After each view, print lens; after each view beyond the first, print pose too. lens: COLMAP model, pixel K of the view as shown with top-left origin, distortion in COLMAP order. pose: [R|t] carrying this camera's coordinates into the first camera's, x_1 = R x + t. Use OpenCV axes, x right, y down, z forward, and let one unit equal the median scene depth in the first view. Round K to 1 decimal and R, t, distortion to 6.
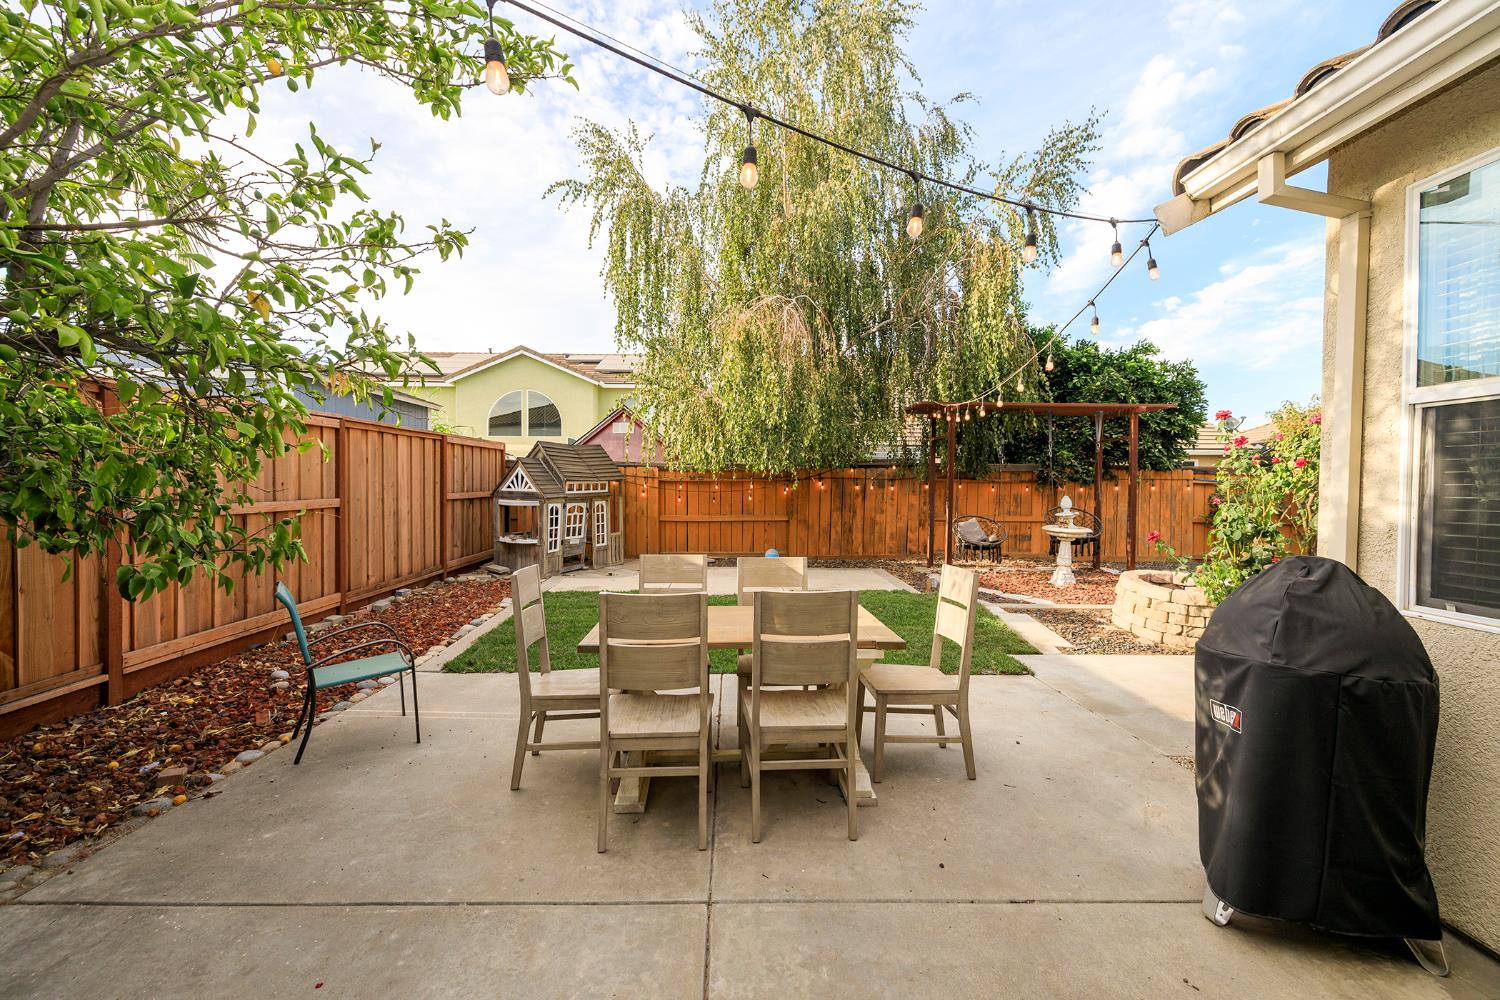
lens RADIAL K [[627.7, 0, 743.3], [0, 627.7, 488.6], [0, 0, 1]] dist [0.001643, -0.000212]
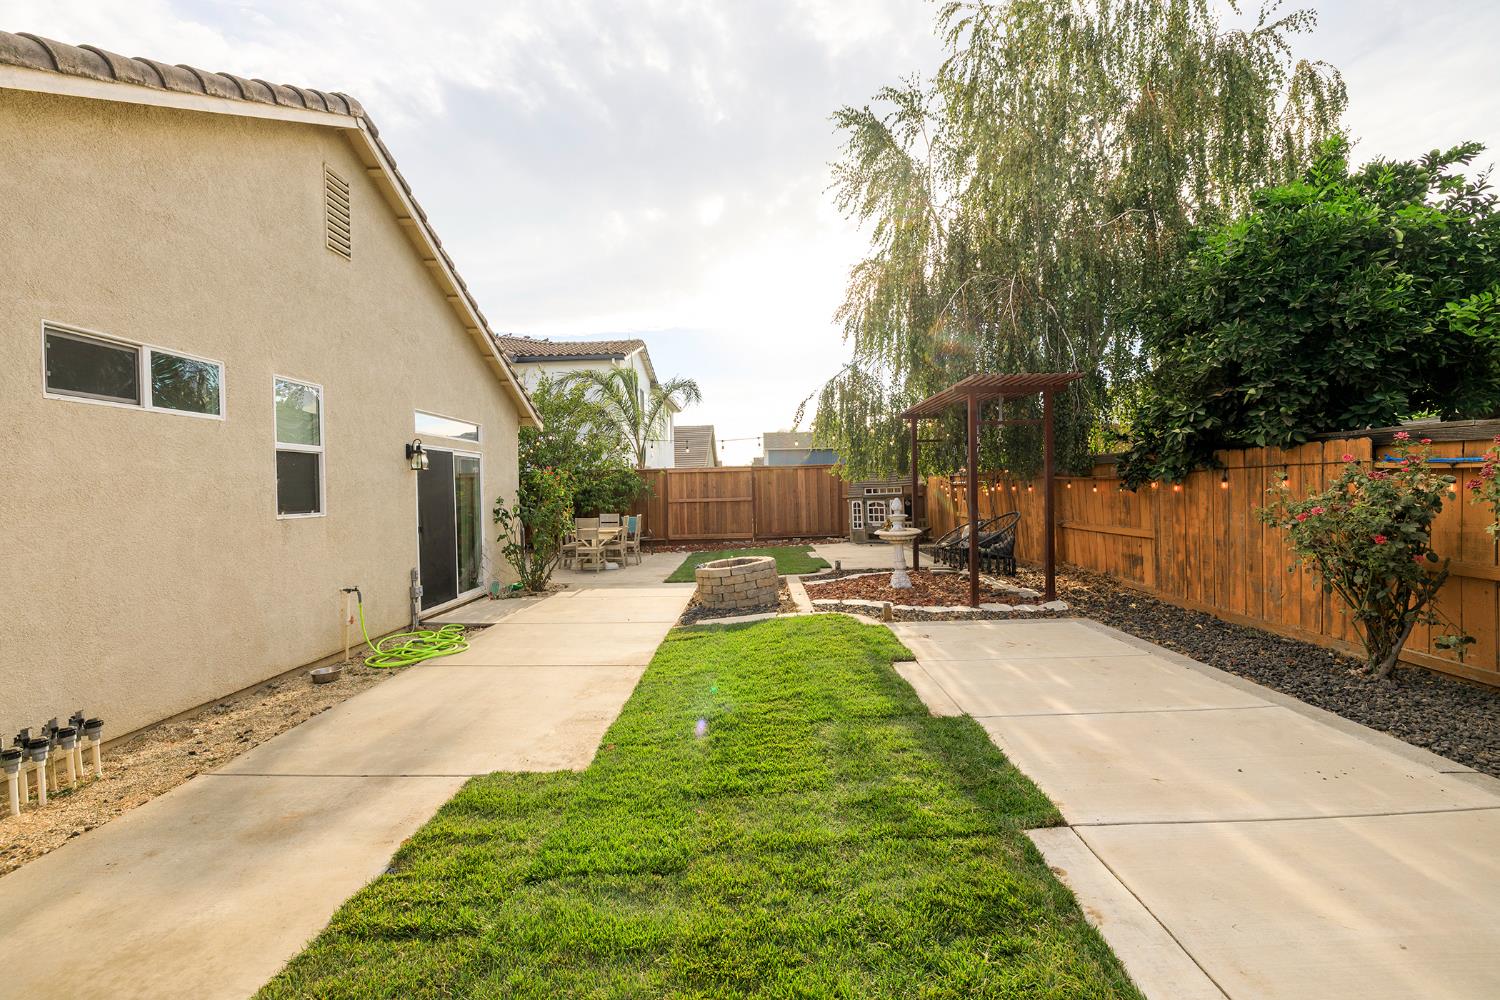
lens RADIAL K [[627.7, 0, 745.4], [0, 627.7, 500.7], [0, 0, 1]] dist [0.001643, -0.000212]
pose [[-0.035451, 0.009606, -0.999325, 1.197061], [0.011289, 0.999894, 0.009211, 0.003552], [0.999308, -0.010954, -0.035555, 0.635547]]
